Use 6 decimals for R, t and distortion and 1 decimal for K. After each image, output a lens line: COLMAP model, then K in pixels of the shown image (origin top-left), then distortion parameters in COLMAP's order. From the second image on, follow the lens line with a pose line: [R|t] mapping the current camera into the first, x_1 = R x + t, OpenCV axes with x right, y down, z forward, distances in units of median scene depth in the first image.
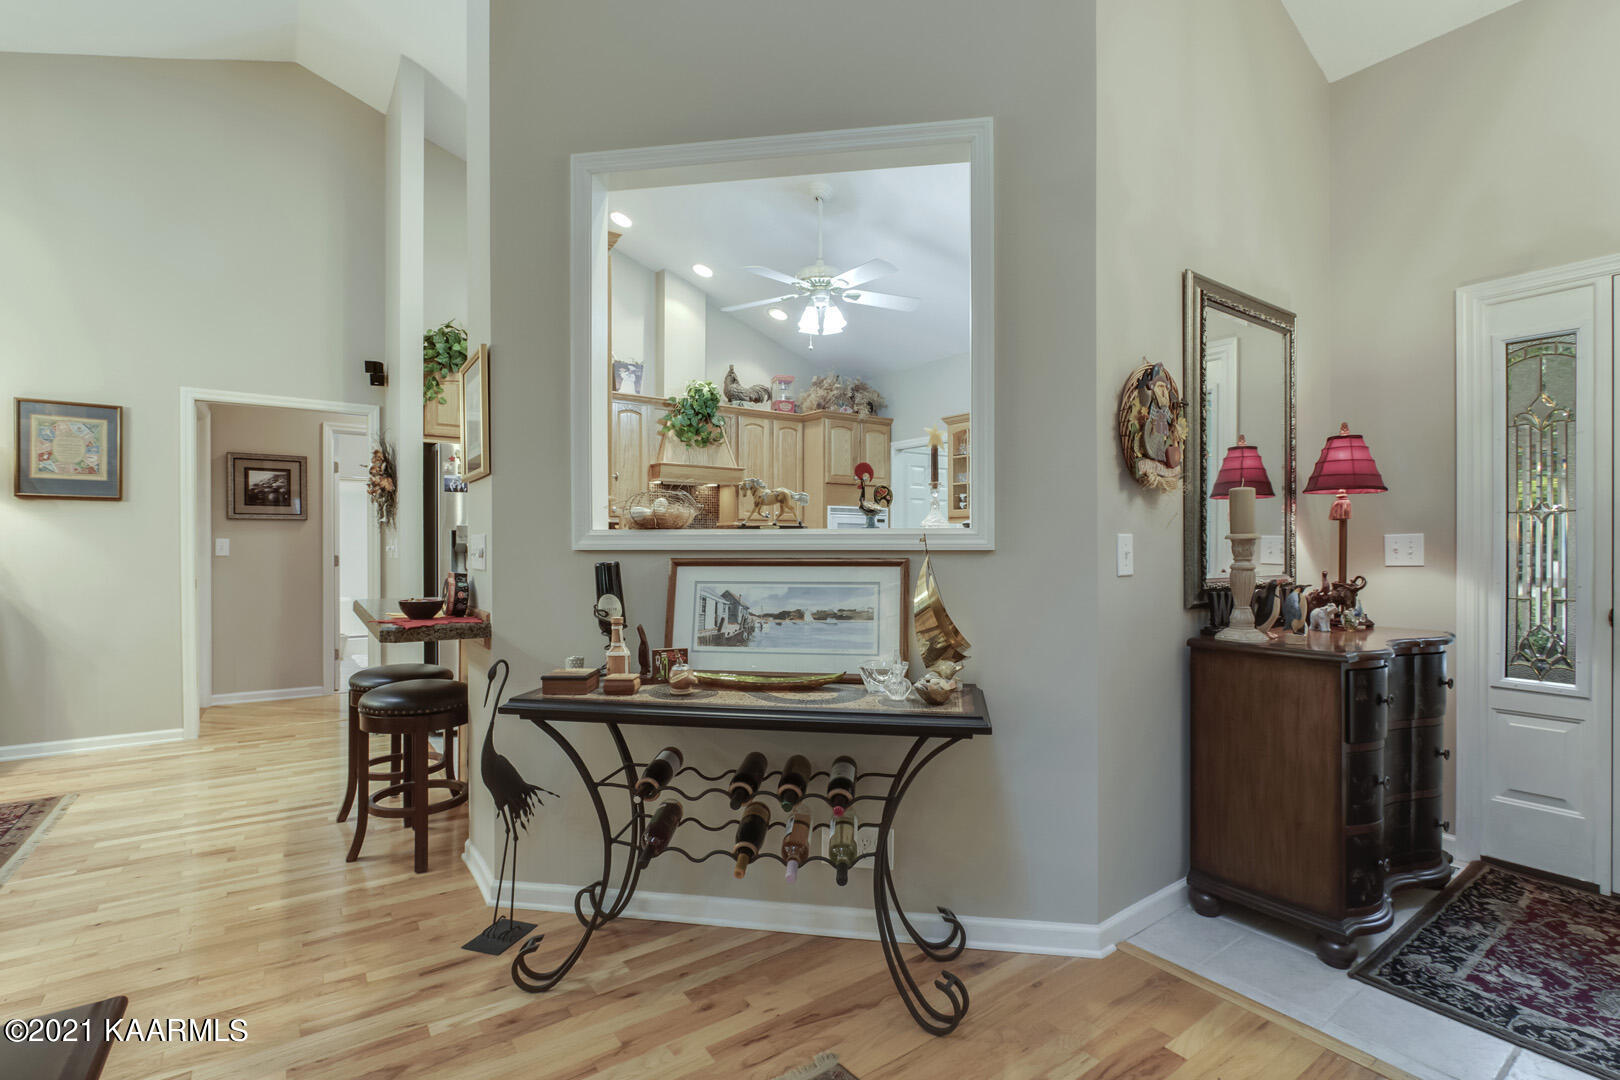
lens RADIAL K [[747.3, 0, 814.6], [0, 747.3, 550.2], [0, 0, 1]] dist [-0.012855, 0.003689]
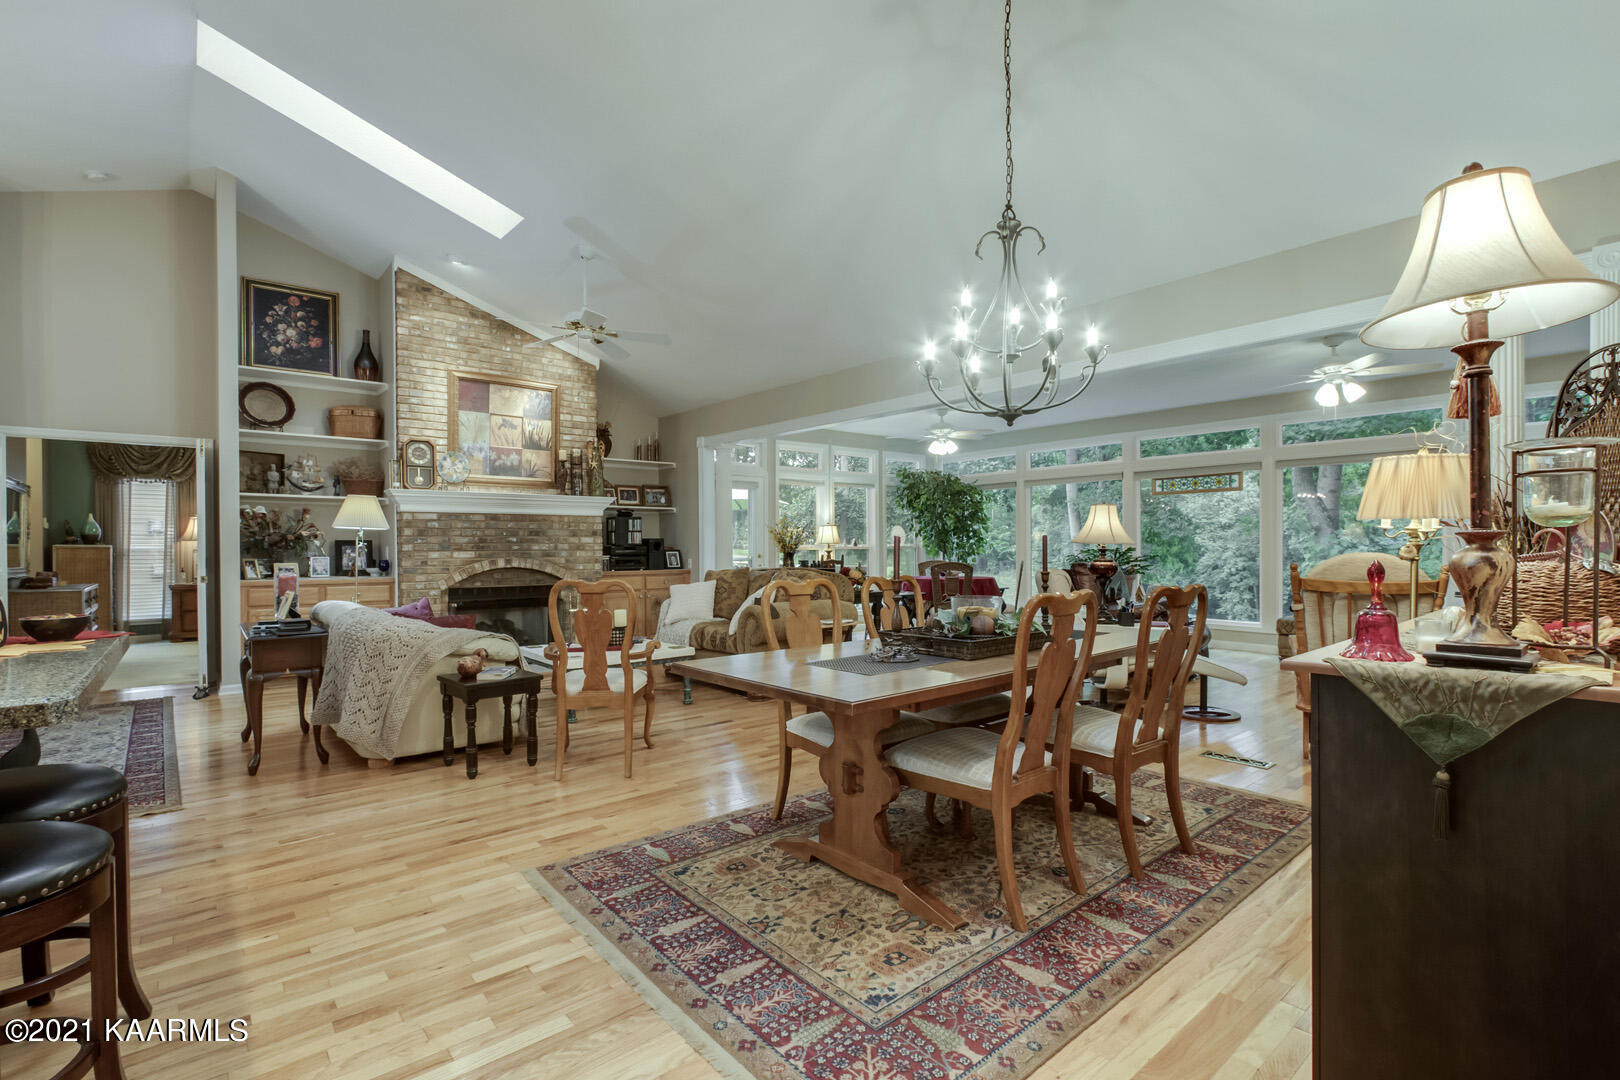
lens RADIAL K [[747.3, 0, 814.6], [0, 747.3, 550.2], [0, 0, 1]] dist [-0.012855, 0.003689]
pose [[-0.996332, 0.001800, -0.085551, -1.054598], [0.001063, 0.999962, 0.008662, -0.008356], [0.085563, 0.008539, -0.996296, 1.540817]]
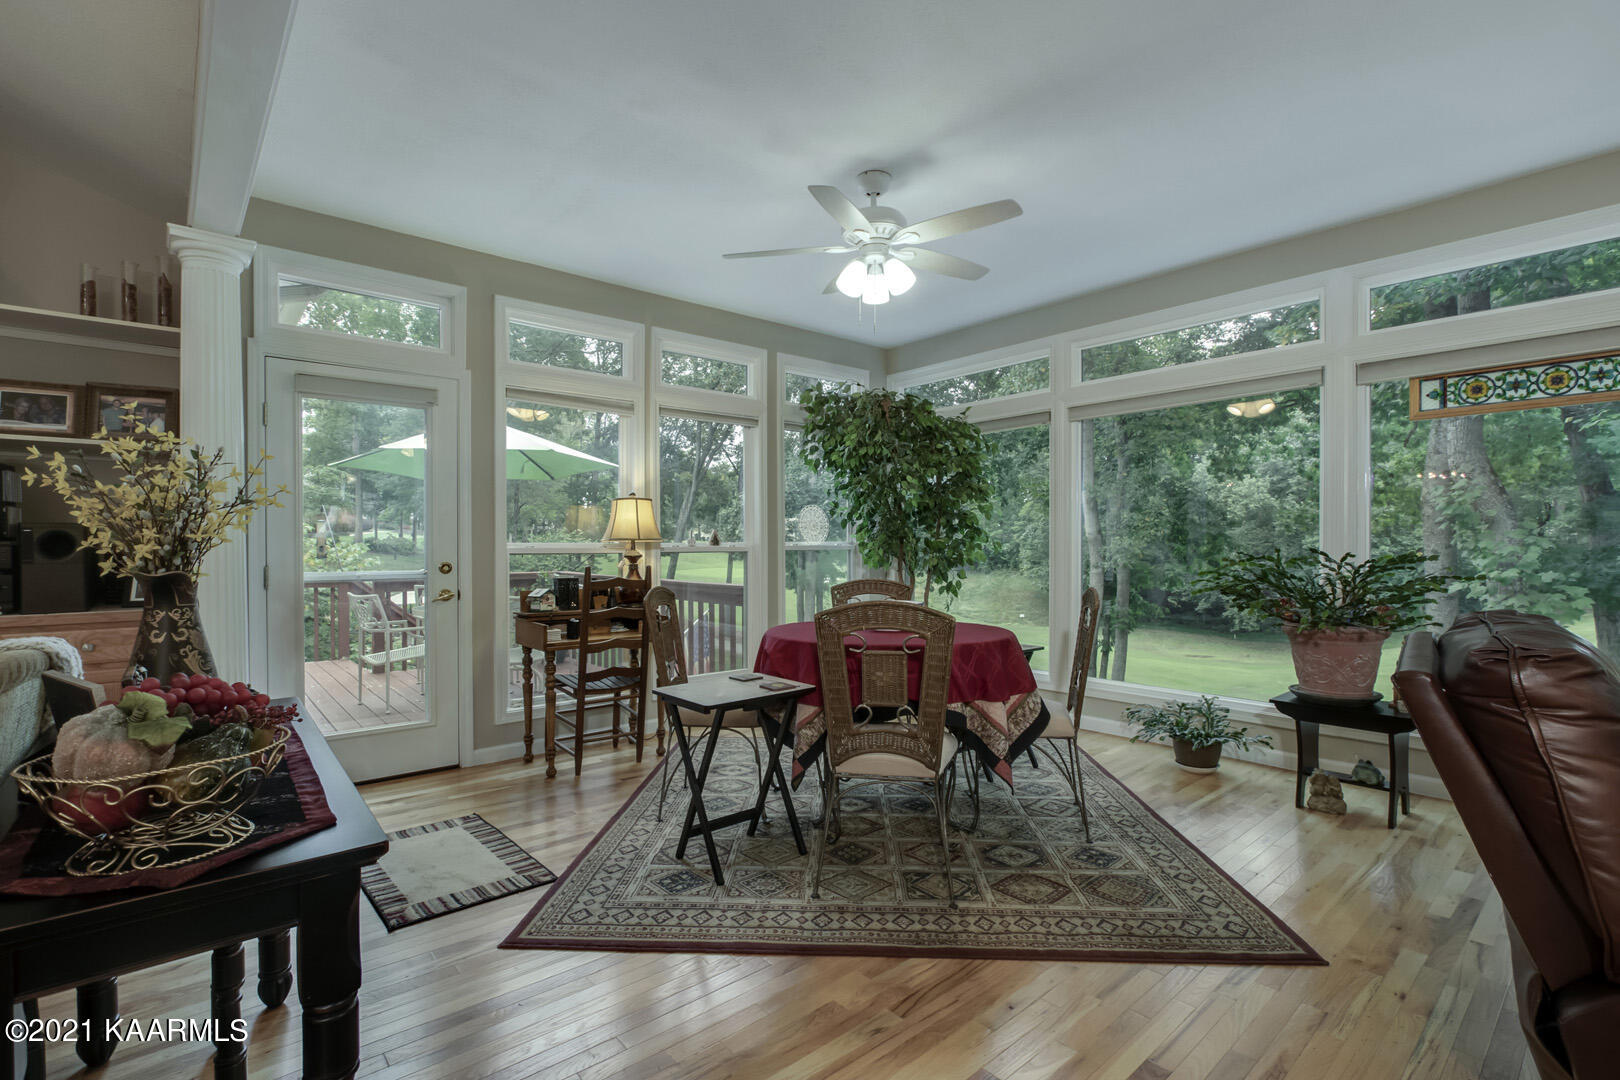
lens RADIAL K [[744.9, 0, 815.4], [0, 744.9, 549.9], [0, 0, 1]] dist [-0.014612, 0.004224]
pose [[-0.995291, -0.001602, -0.096923, -1.596392], [-0.002773, 0.999925, 0.011950, -0.007586], [0.096896, 0.012162, -0.995220, -0.211189]]
